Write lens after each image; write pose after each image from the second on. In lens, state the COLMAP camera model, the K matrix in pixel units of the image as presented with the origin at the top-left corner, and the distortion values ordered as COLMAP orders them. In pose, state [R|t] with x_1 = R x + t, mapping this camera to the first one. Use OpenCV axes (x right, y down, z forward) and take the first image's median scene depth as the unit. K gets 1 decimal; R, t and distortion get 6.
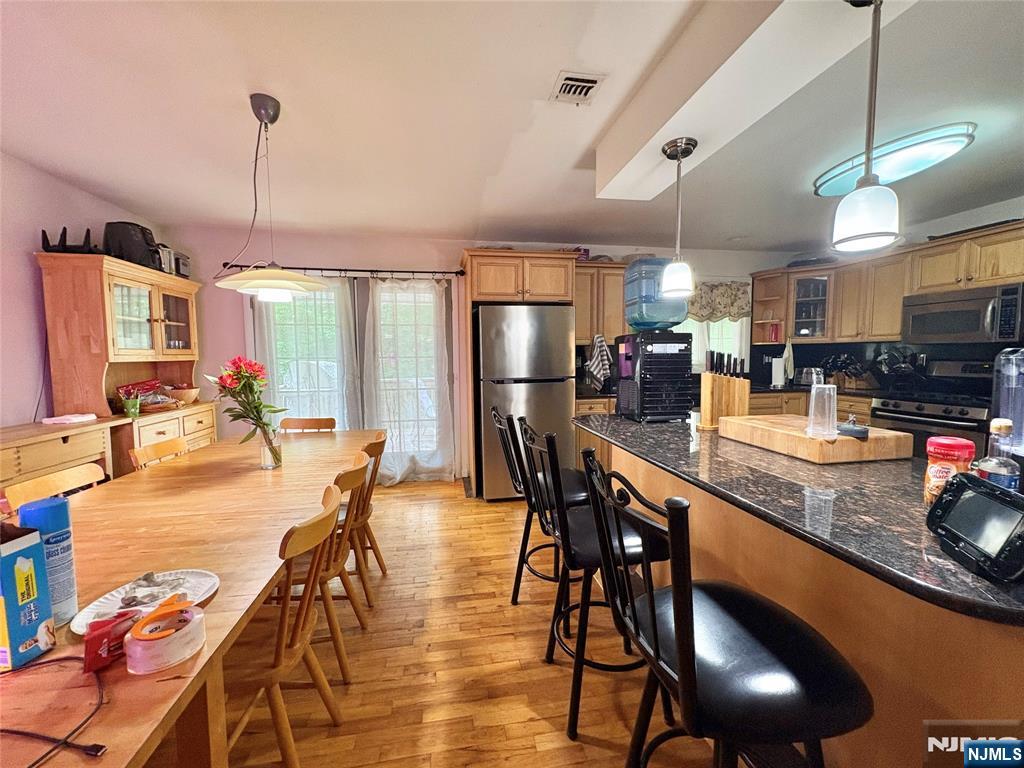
lens RADIAL K [[407.4, 0, 514.2], [0, 407.4, 387.5], [0, 0, 1]] dist [-0.000137, 0.000129]
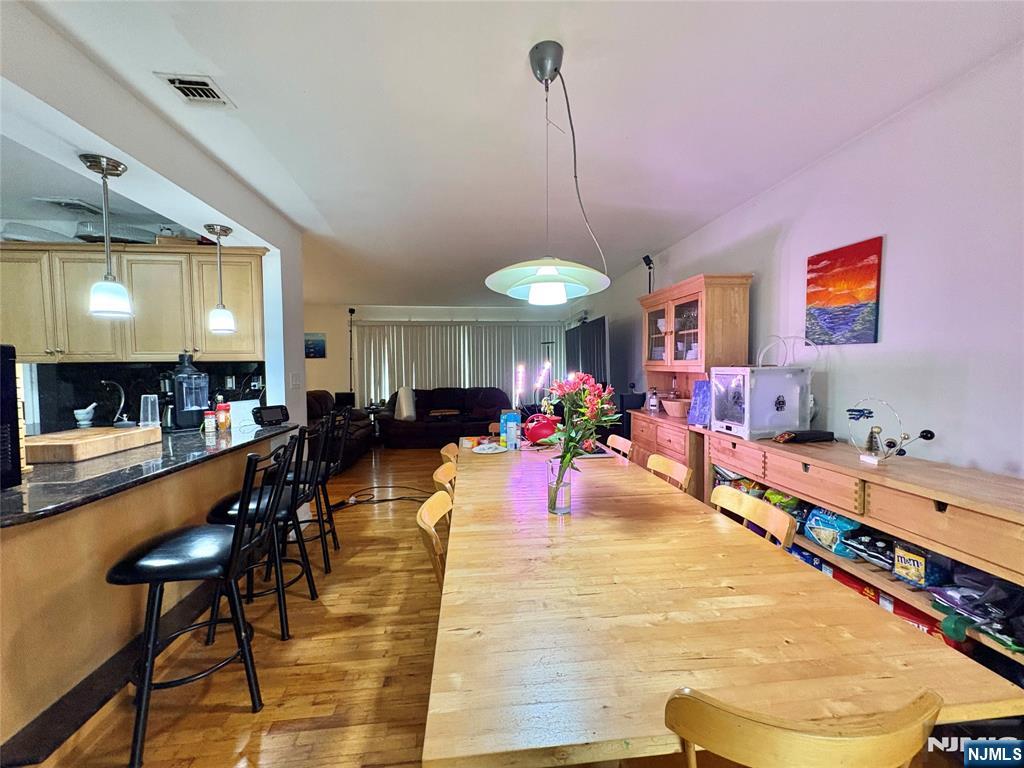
lens RADIAL K [[407.4, 0, 513.1], [0, 407.4, 385.2], [0, 0, 1]] dist [-0.000137, 0.000129]
pose [[-0.998035, 0.012340, 0.061426, -0.306440], [0.019566, 0.992764, 0.118475, -0.081180], [-0.059519, 0.119444, -0.991055, 0.972179]]
